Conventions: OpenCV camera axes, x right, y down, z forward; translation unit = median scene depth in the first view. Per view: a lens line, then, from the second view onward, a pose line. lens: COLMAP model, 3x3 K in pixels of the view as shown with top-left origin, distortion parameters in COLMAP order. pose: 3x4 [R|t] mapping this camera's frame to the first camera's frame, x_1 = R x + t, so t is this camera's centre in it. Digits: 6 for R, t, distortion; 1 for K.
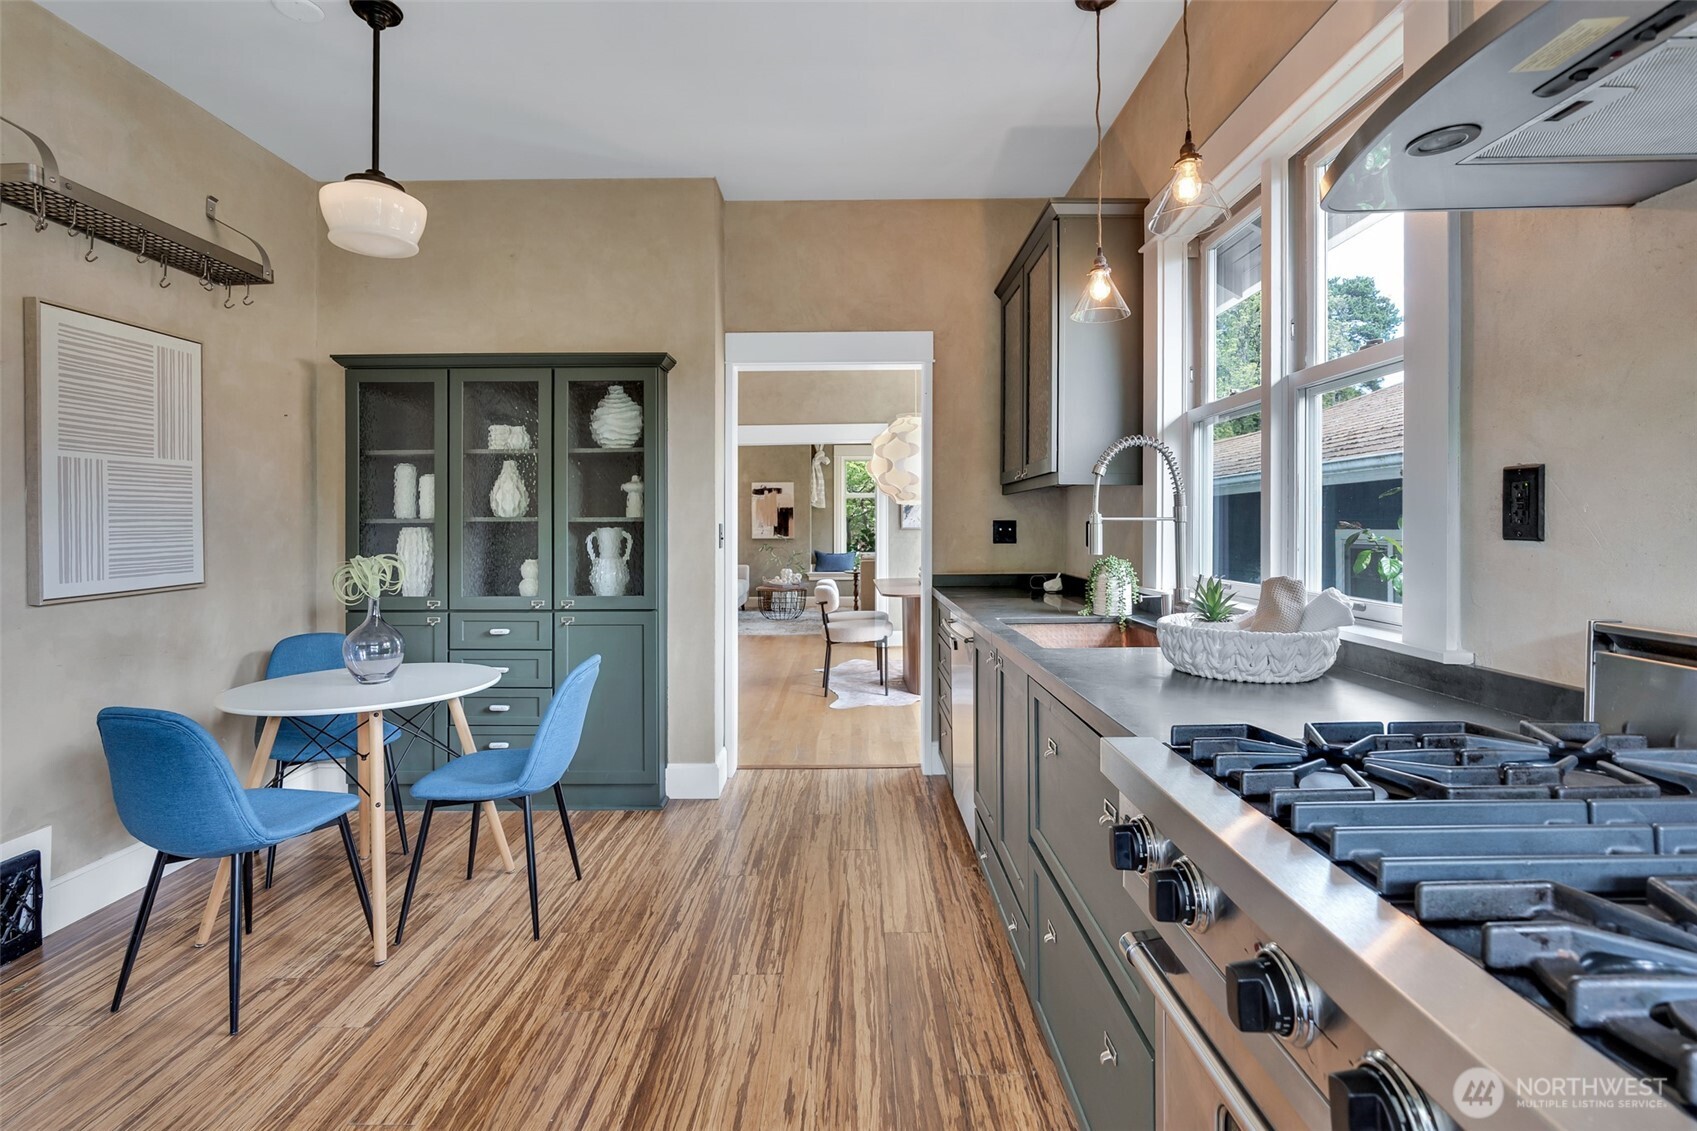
lens RADIAL K [[788.8, 0, 841.3], [0, 788.8, 549.8], [0, 0, 1]] dist [0.000827, 0.000592]
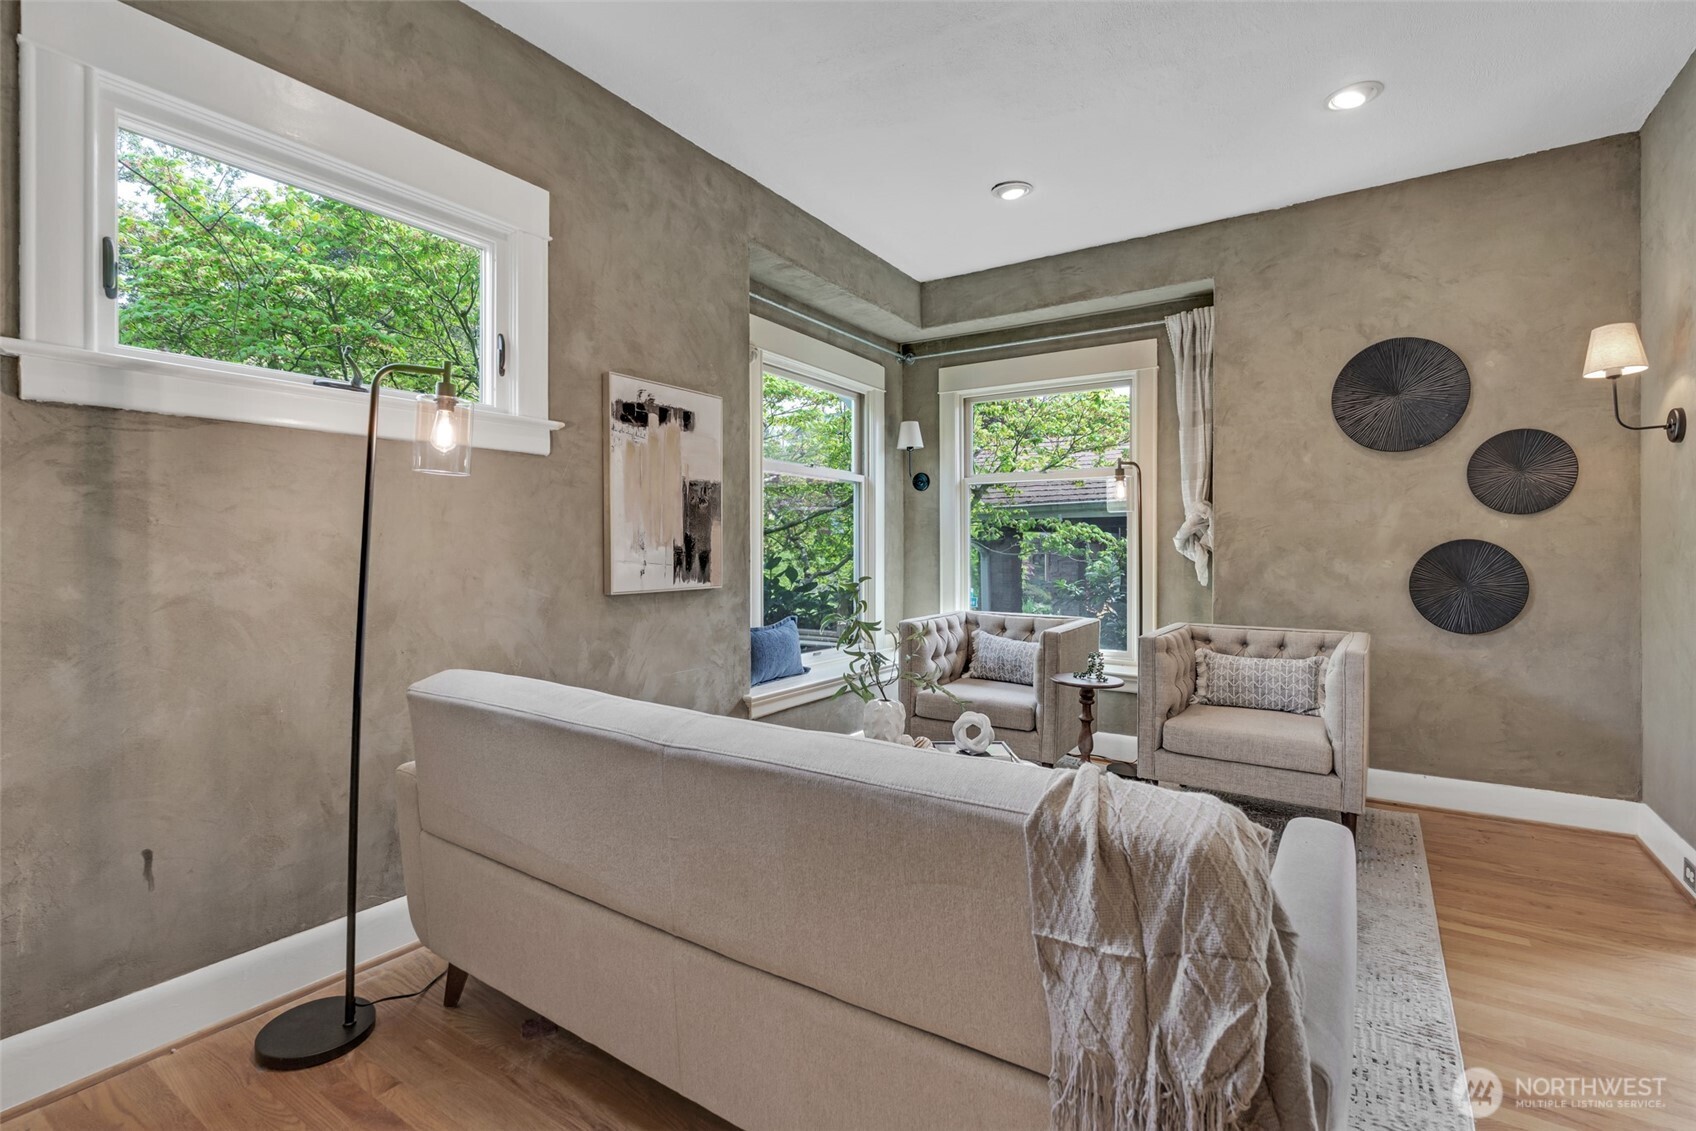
lens RADIAL K [[788.4, 0, 840.8], [0, 788.4, 549.8], [0, 0, 1]] dist [0.000827, 0.000592]
pose [[0.545543, 0.001321, 0.838082, -0.284839], [0.028491, 0.999392, -0.020121, -0.021375], [-0.837599, 0.034855, 0.545173, 0.801046]]
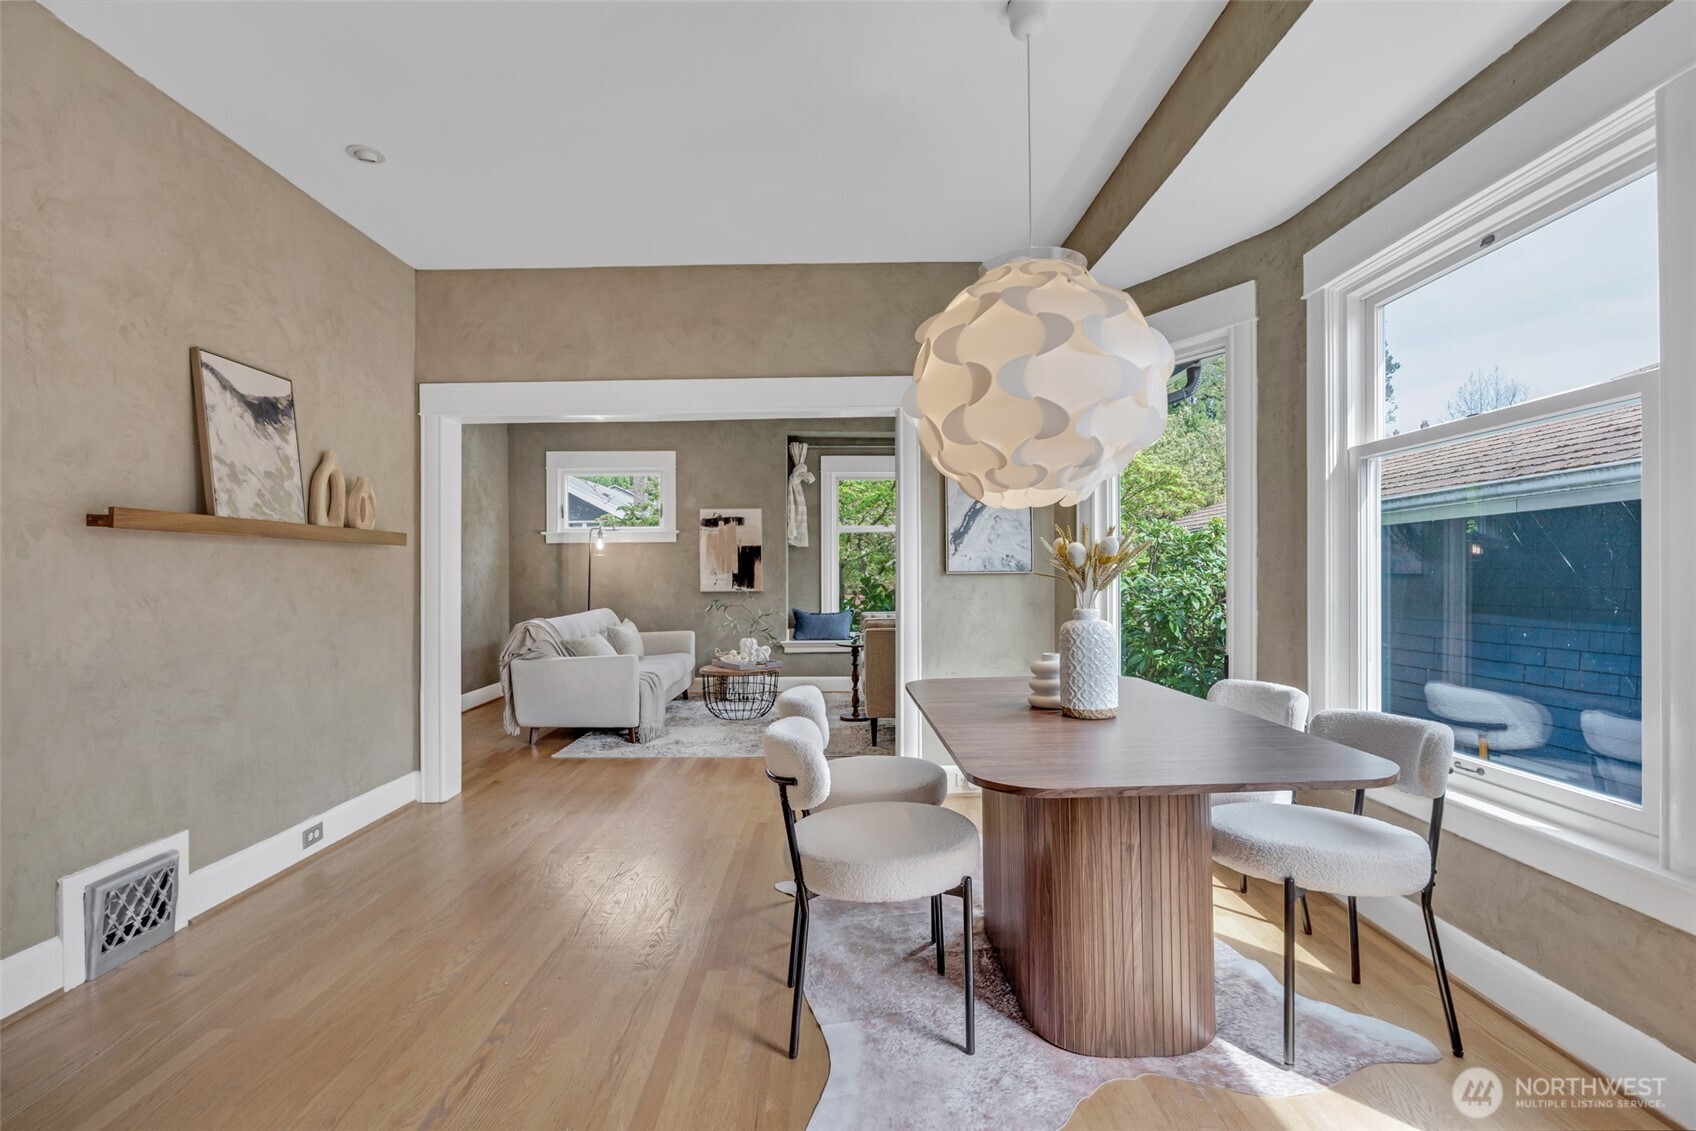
lens RADIAL K [[781.1, 0, 839.4], [0, 781.1, 561.7], [0, 0, 1]] dist [-0.000006, 0.000083]
pose [[0.999922, -0.003768, 0.011932, -0.001440], [0.004335, 0.998843, -0.047889, -0.007273], [-0.011737, 0.047937, 0.998781, 0.327318]]
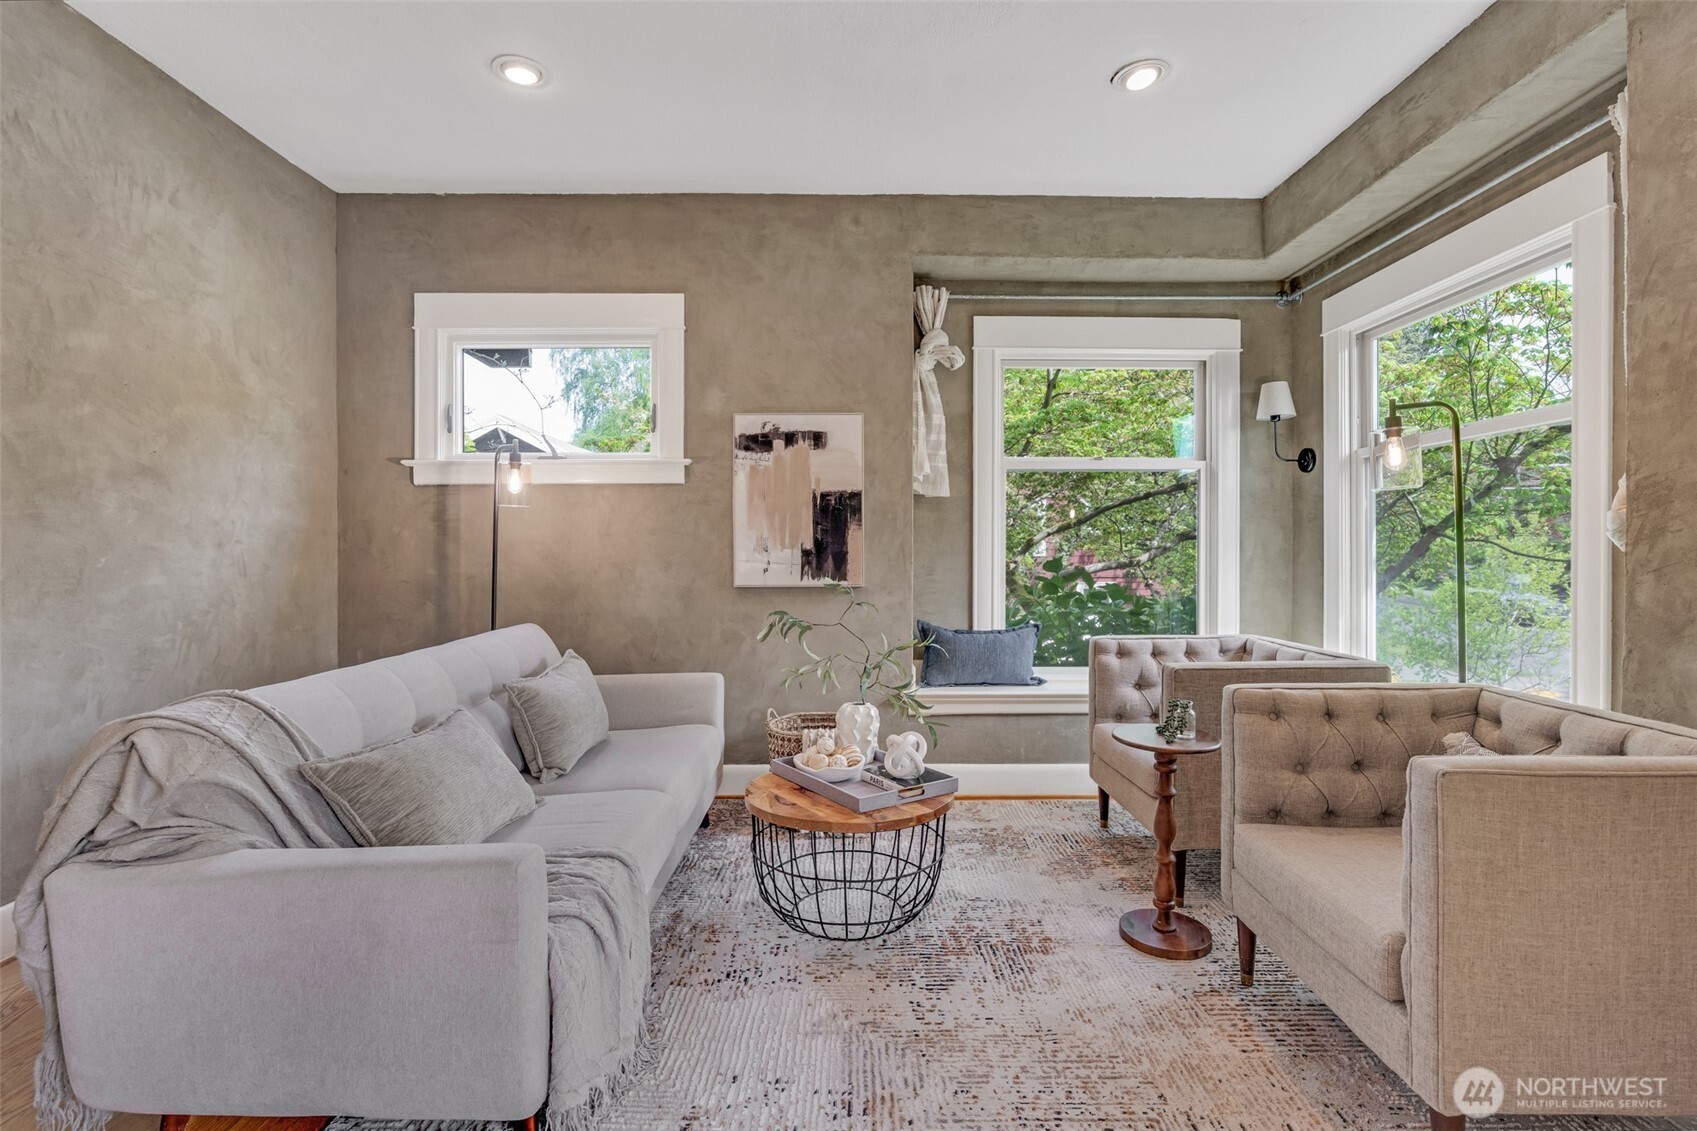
lens RADIAL K [[763.8, 0, 842.1], [0, 763.8, 553.7], [0, 0, 1]] dist [0.001019, 0.000053]
pose [[0.999875, 0.002305, 0.015655, -0.073780], [-0.001756, 0.999386, -0.034987, -0.016818], [-0.015726, 0.034955, 0.999265, 0.685123]]
